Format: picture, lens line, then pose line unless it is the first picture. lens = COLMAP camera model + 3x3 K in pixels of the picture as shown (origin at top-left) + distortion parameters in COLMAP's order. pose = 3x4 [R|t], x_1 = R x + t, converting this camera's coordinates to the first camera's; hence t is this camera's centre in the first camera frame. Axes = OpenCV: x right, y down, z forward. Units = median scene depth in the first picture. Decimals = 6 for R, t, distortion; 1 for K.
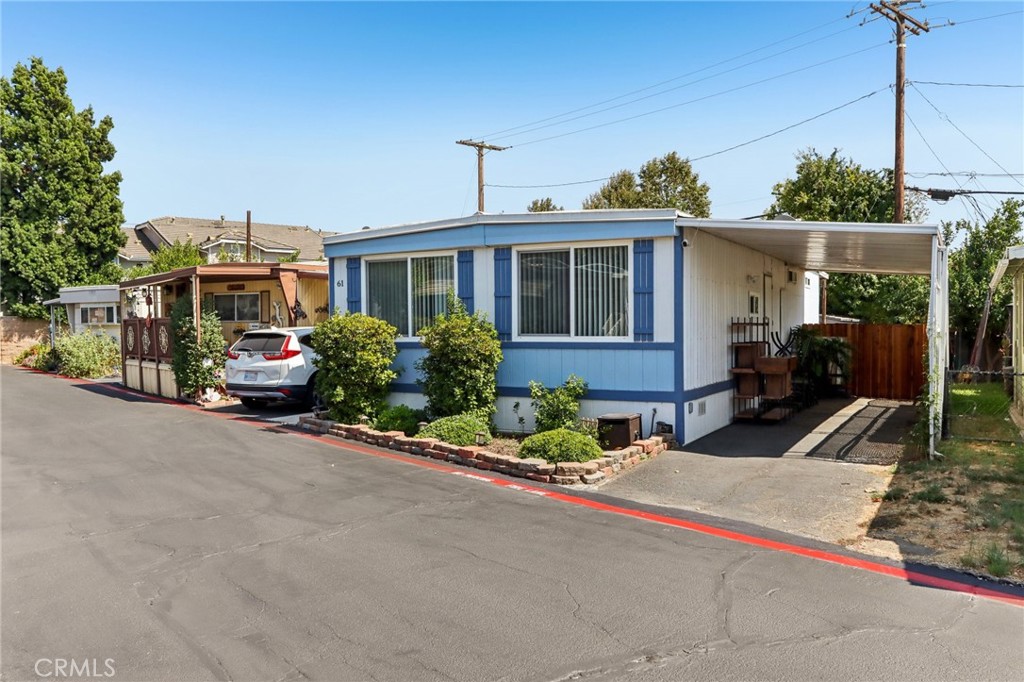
lens RADIAL K [[801.3, 0, 512.7], [0, 801.3, 346.7], [0, 0, 1]] dist [-0.007488, 0.000772]
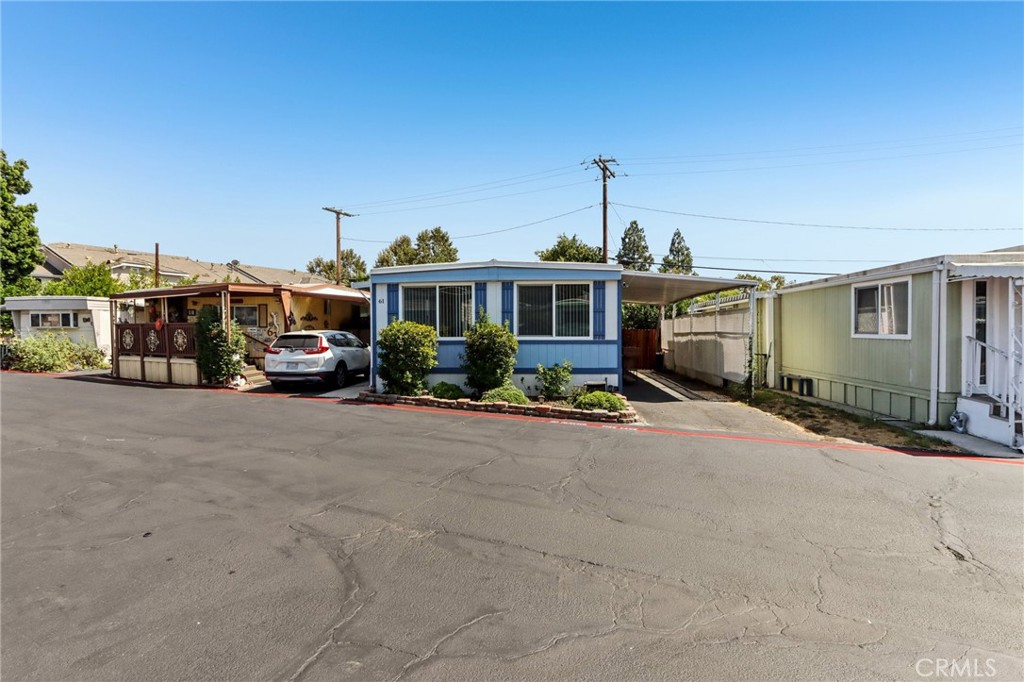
lens RADIAL K [[479.9, 0, 510.6], [0, 479.9, 332.2], [0, 0, 1]] dist [0.004087, -0.000341]
pose [[0.917270, 0.000317, 0.398265, -0.264076], [0.007933, 0.999787, -0.019068, -0.002361], [-0.398186, 0.020650, 0.917072, 0.072251]]
